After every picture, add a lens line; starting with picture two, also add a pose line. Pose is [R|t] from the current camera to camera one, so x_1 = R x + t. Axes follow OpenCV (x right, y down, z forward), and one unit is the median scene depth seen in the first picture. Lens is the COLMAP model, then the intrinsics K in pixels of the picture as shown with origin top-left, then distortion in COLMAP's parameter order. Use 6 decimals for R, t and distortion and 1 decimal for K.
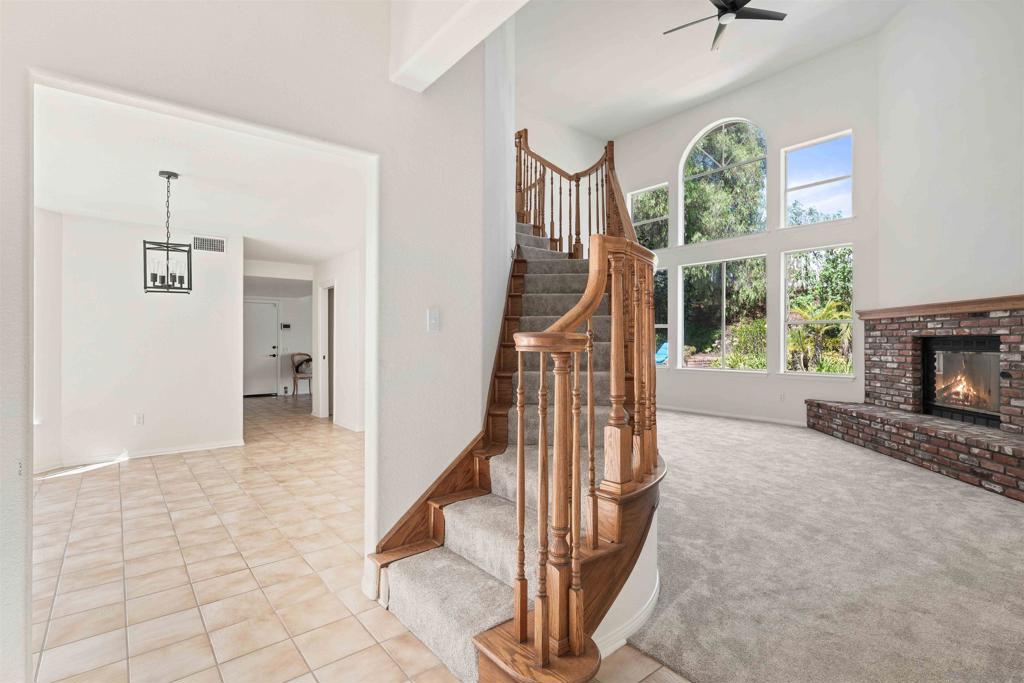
lens RADIAL K [[487.2, 0, 506.0], [0, 487.2, 341.9], [0, 0, 1]] dist [0.000474, -0.000644]
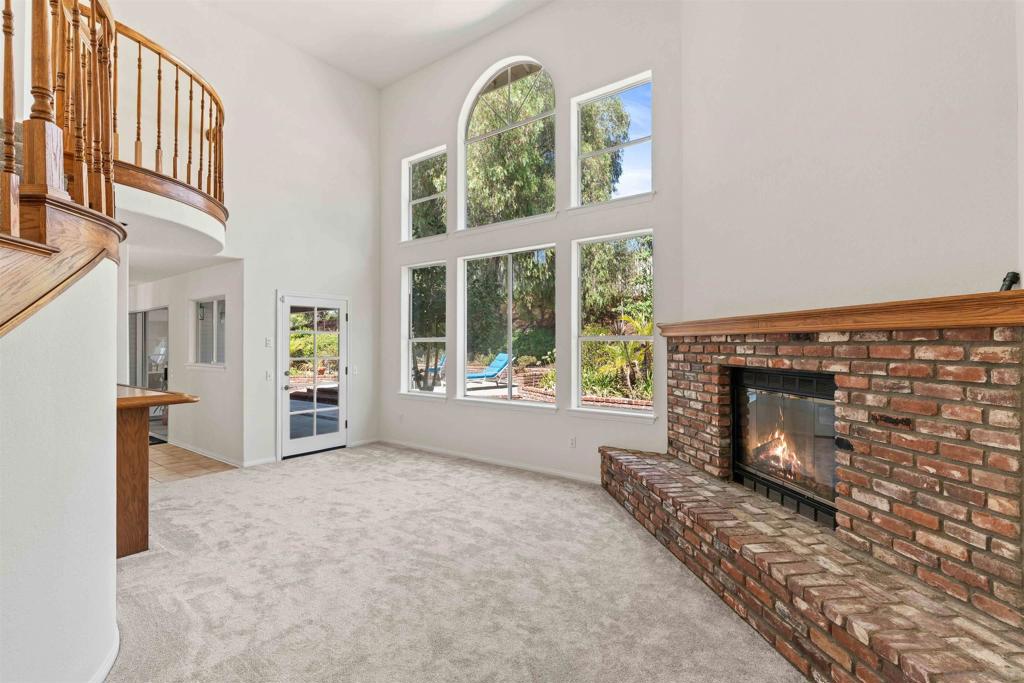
lens RADIAL K [[485.5, 0, 506.7], [0, 485.5, 346.9], [0, 0, 1]] dist [0.002481, 0.000415]
pose [[0.973714, -0.011356, 0.227491, 0.419391], [0.010424, 0.999932, 0.005297, -0.044471], [-0.227536, -0.002786, 0.973766, 0.438247]]
